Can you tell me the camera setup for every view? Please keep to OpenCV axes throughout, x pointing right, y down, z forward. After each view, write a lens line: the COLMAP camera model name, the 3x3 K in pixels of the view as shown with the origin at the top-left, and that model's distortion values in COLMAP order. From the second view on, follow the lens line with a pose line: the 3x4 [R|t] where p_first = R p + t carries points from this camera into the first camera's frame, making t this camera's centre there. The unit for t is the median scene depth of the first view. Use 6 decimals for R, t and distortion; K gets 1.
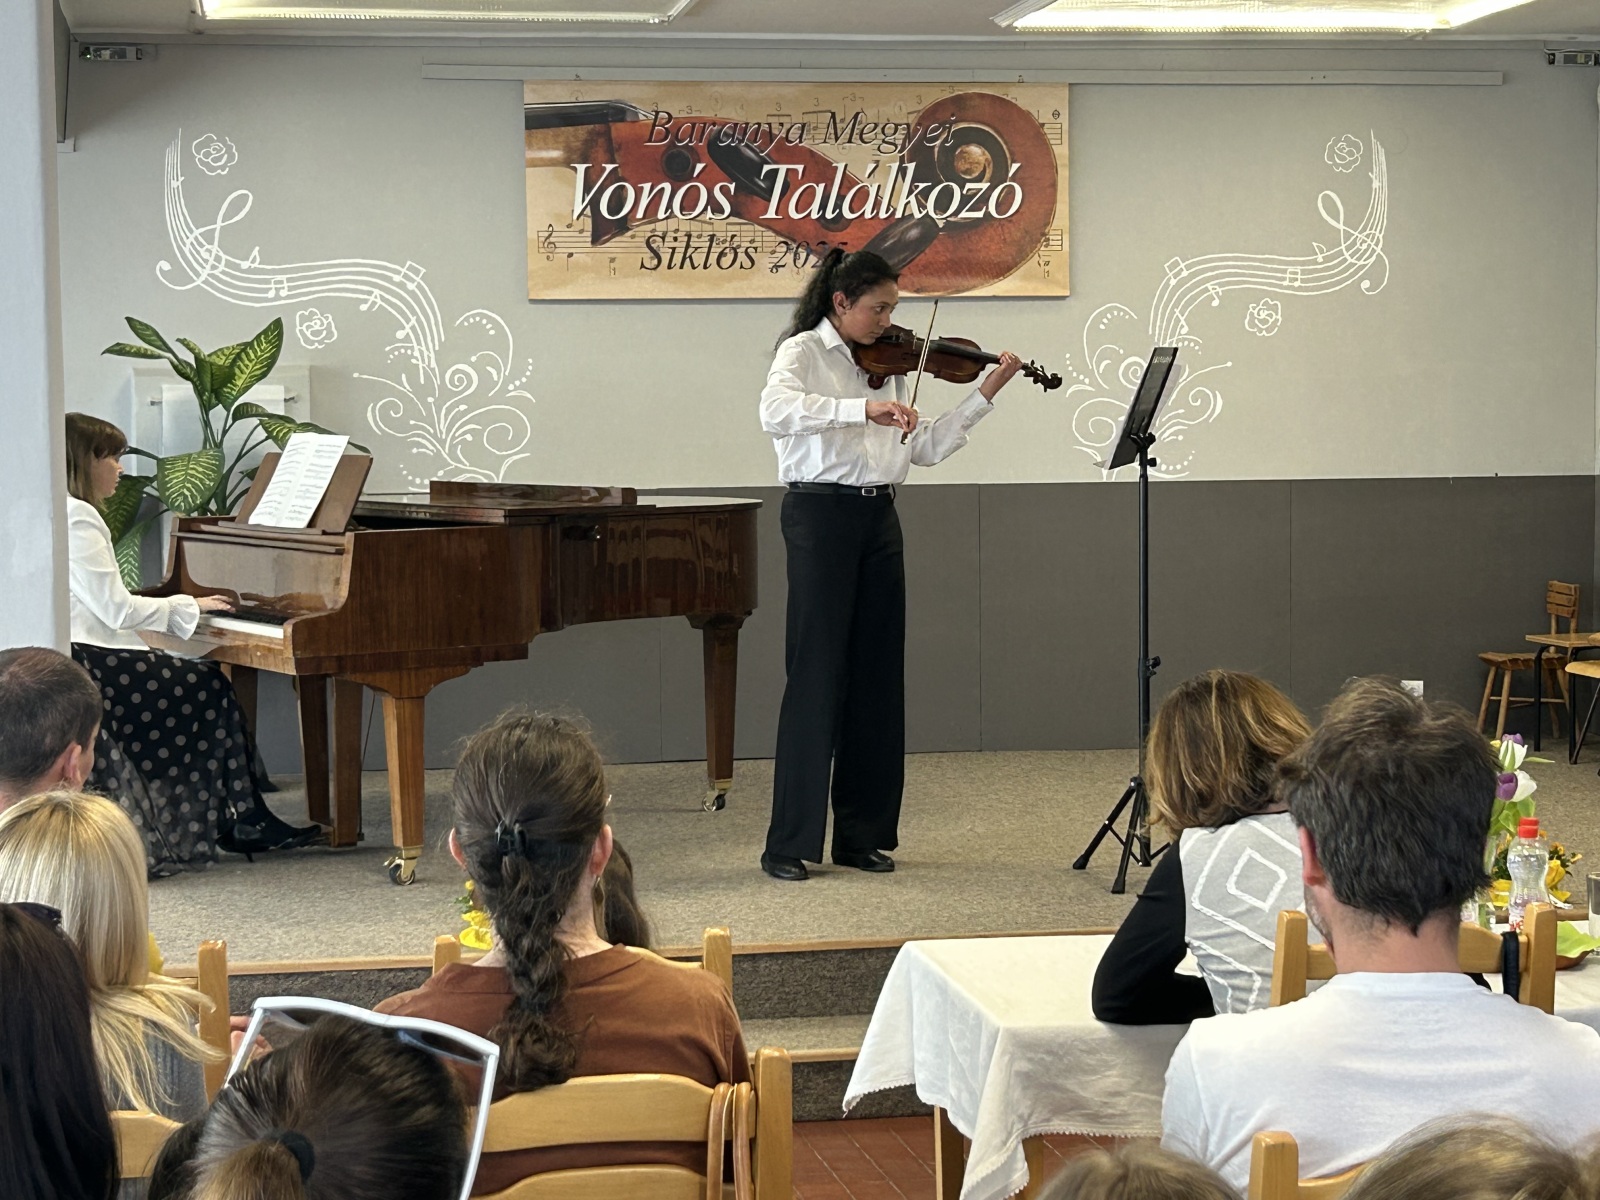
lens RADIAL K [[3046.1, 0, 802.4], [0, 3046.1, 583.0], [0, 0, 1]] dist [0.132821, 0.000000]
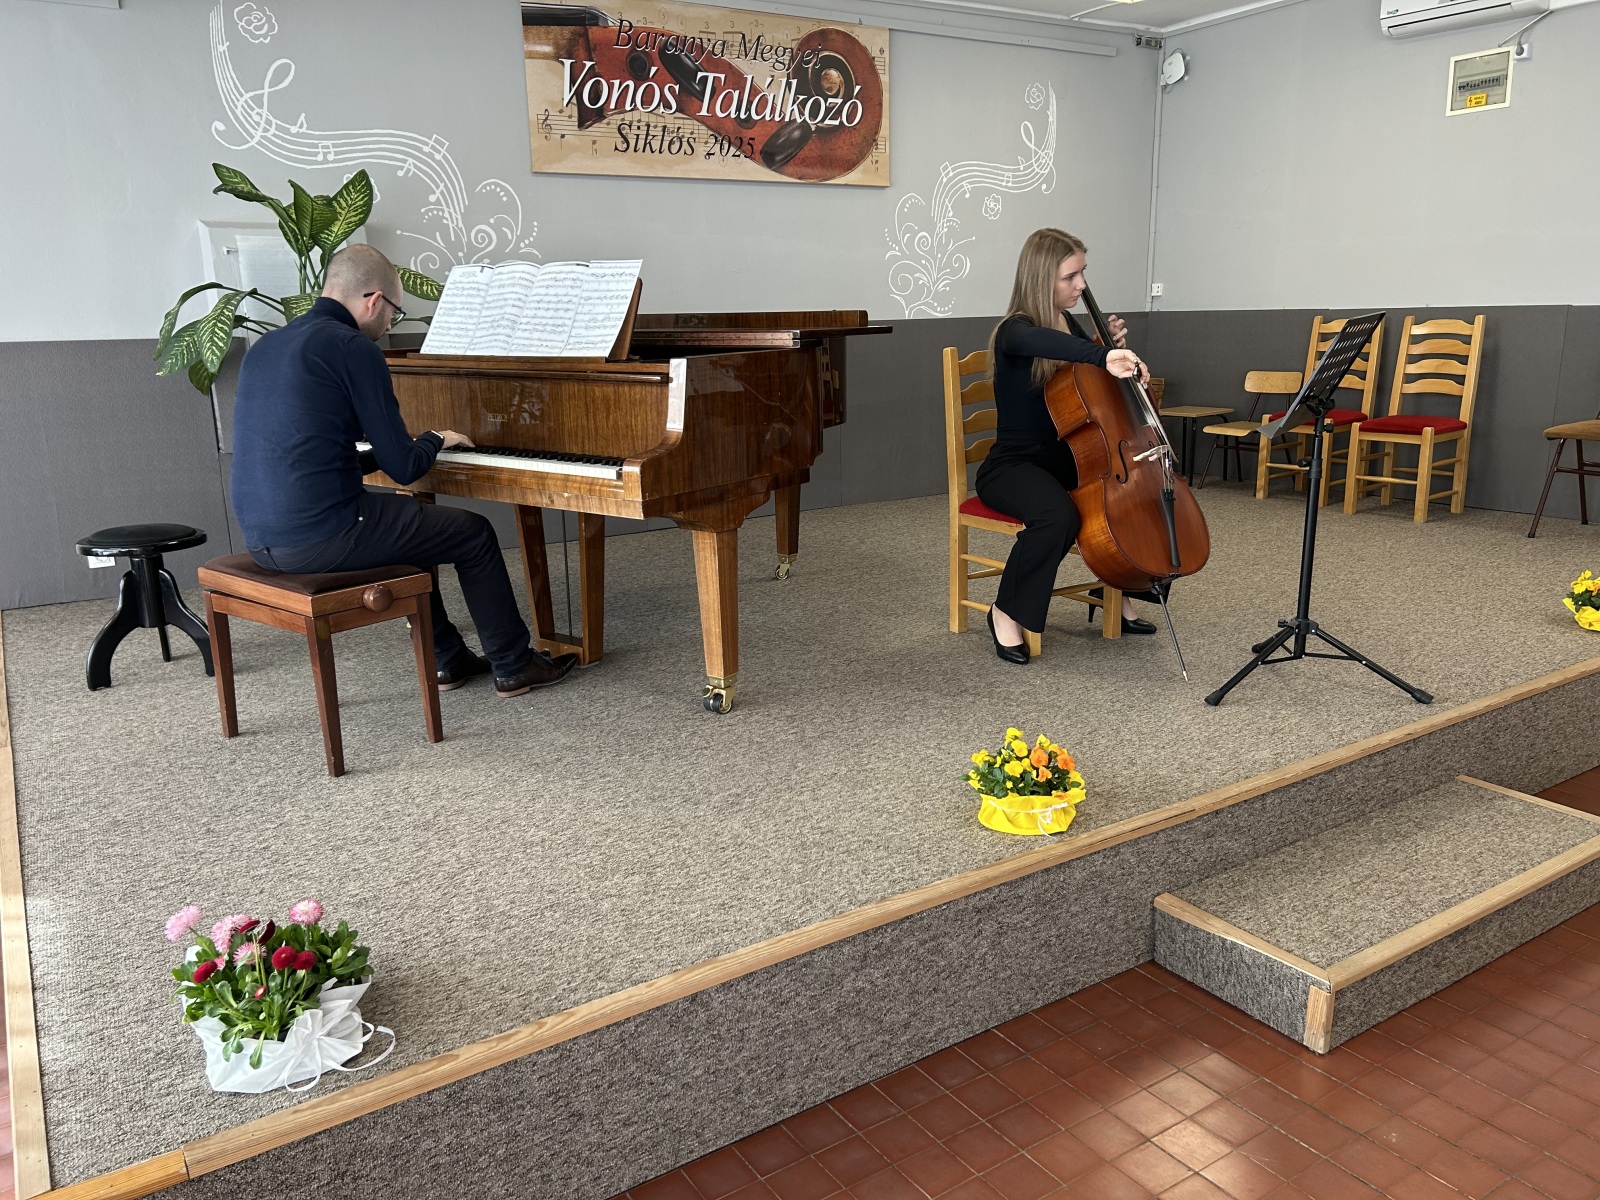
lens RADIAL K [[1204.2, 0, 797.3], [0, 1204.2, 602.8], [0, 0, 1]] dist [0.032594, -0.023048]
pose [[0.925053, -0.098904, 0.366735, -0.188307], [0.032072, 0.982395, 0.184041, -0.007274], [-0.378481, -0.158485, 0.911940, 0.477433]]
